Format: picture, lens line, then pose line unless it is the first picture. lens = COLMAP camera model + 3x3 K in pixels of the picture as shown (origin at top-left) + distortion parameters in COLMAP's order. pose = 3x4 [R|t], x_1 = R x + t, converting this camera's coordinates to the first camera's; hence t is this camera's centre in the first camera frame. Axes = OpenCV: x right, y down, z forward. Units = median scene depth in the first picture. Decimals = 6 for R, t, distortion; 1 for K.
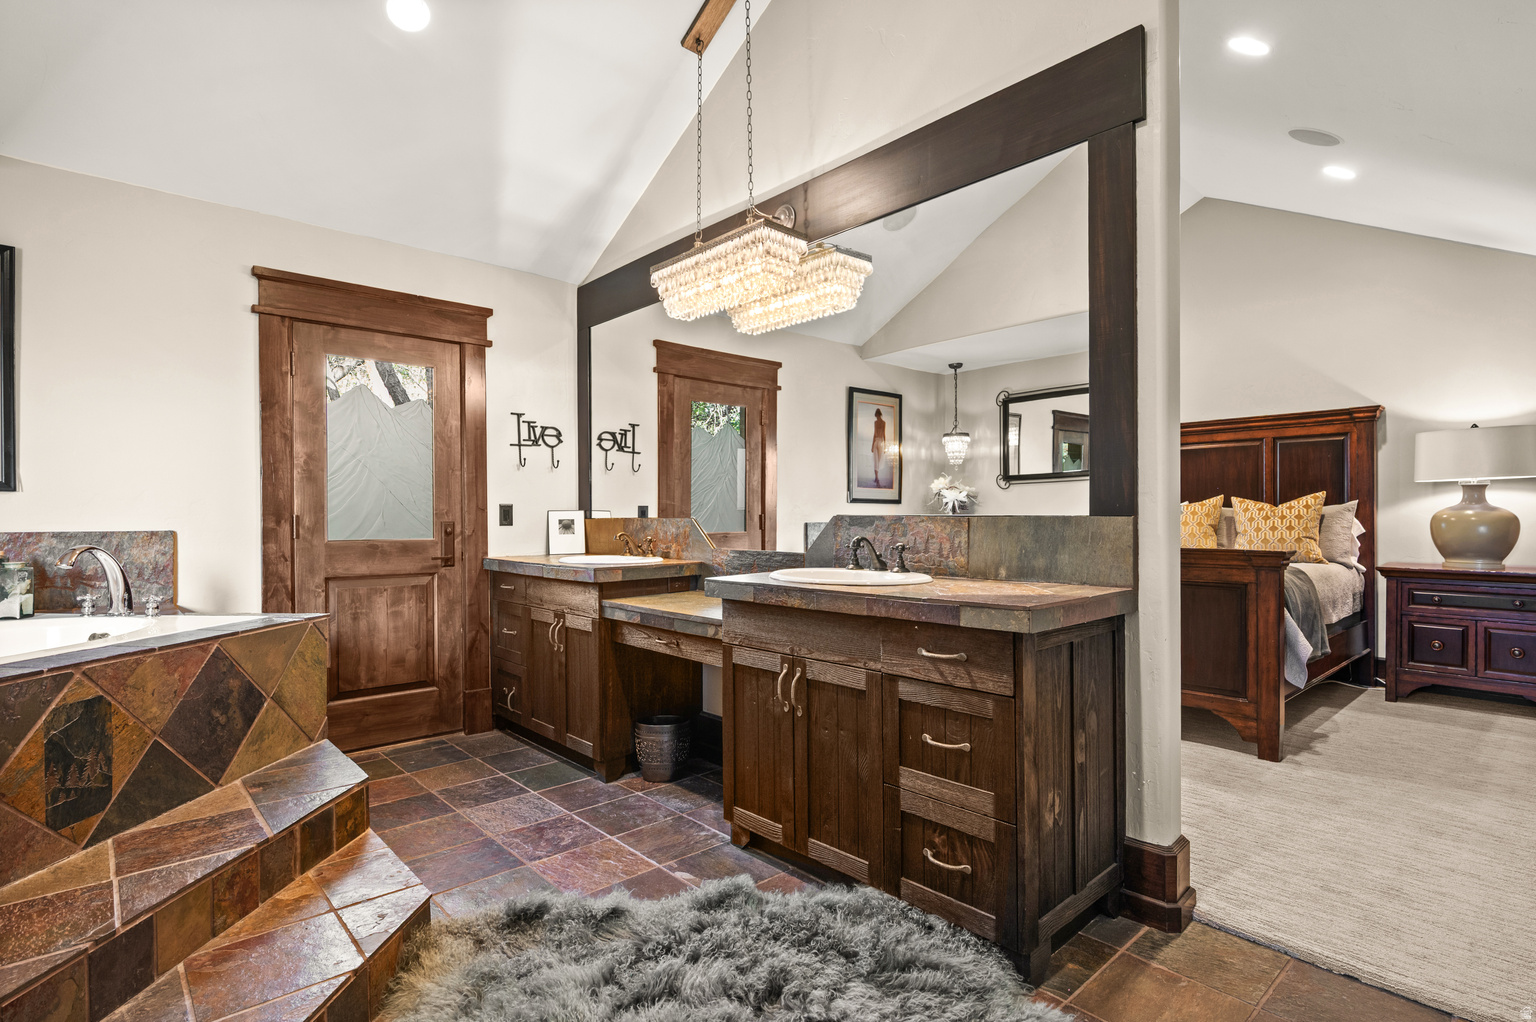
lens RADIAL K [[757.0, 0, 769.2], [0, 757.0, 515.8], [0, 0, 1]] dist [0.002883, -0.001281]
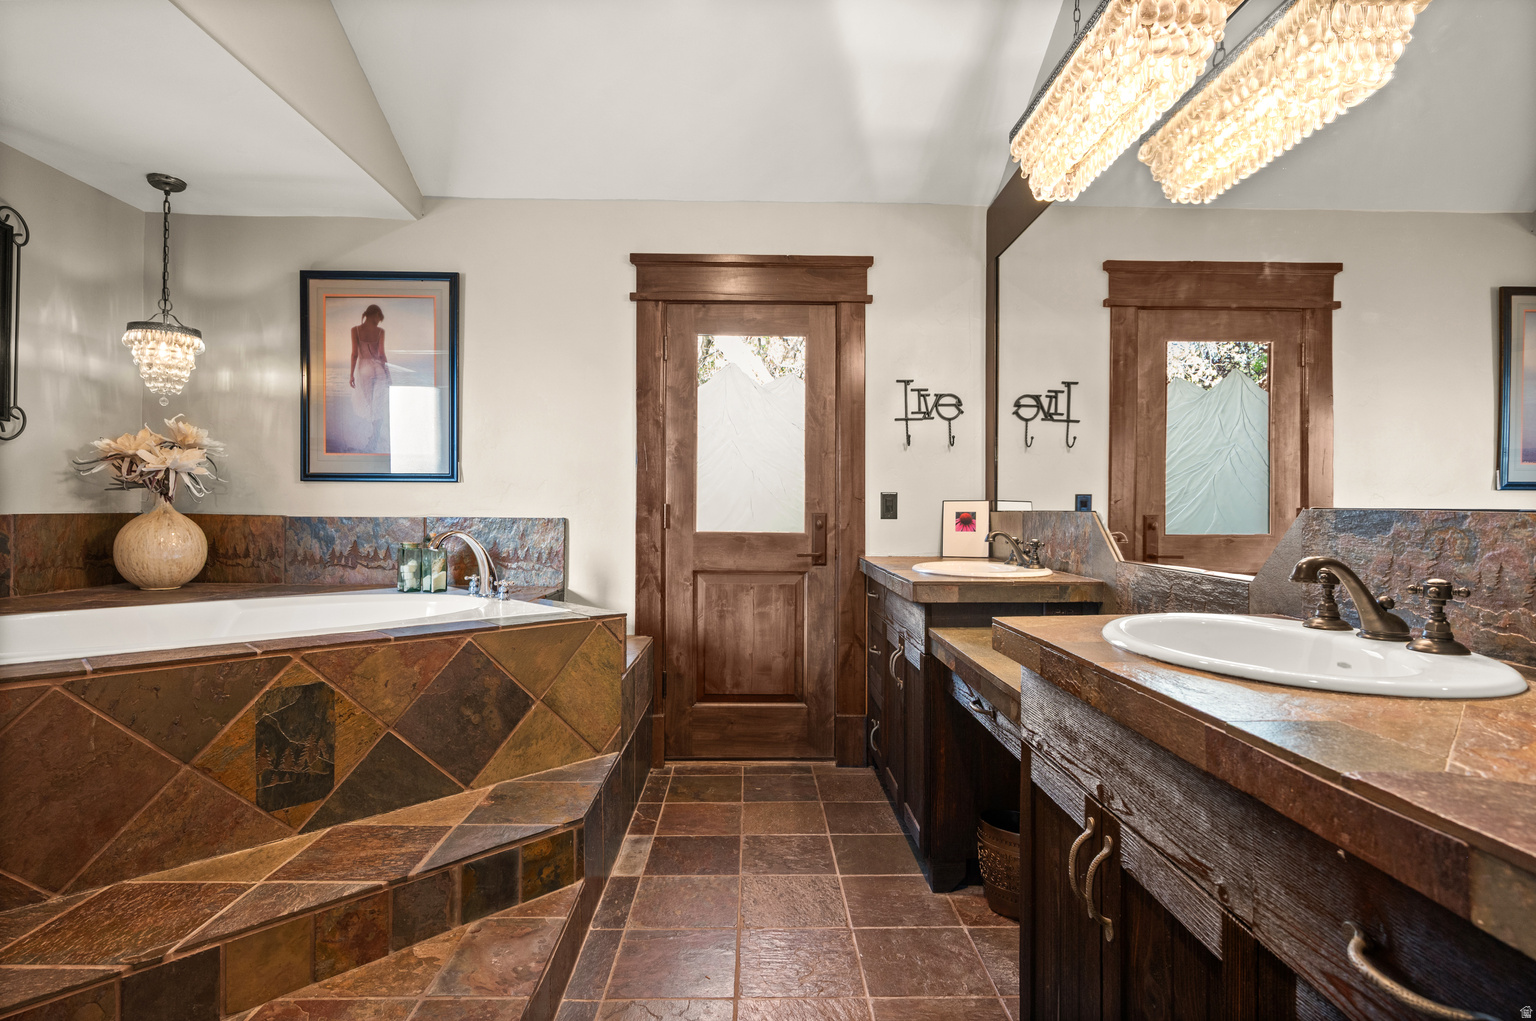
lens RADIAL K [[783.8, 0, 768.9], [0, 783.8, 505.1], [0, 0, 1]] dist [-0.000767, -0.001352]
pose [[0.757125, 0.005574, -0.653246, 0.127309], [-0.008538, 0.999963, -0.001364, 0.000597], [0.653214, 0.006610, 0.757145, 0.329017]]
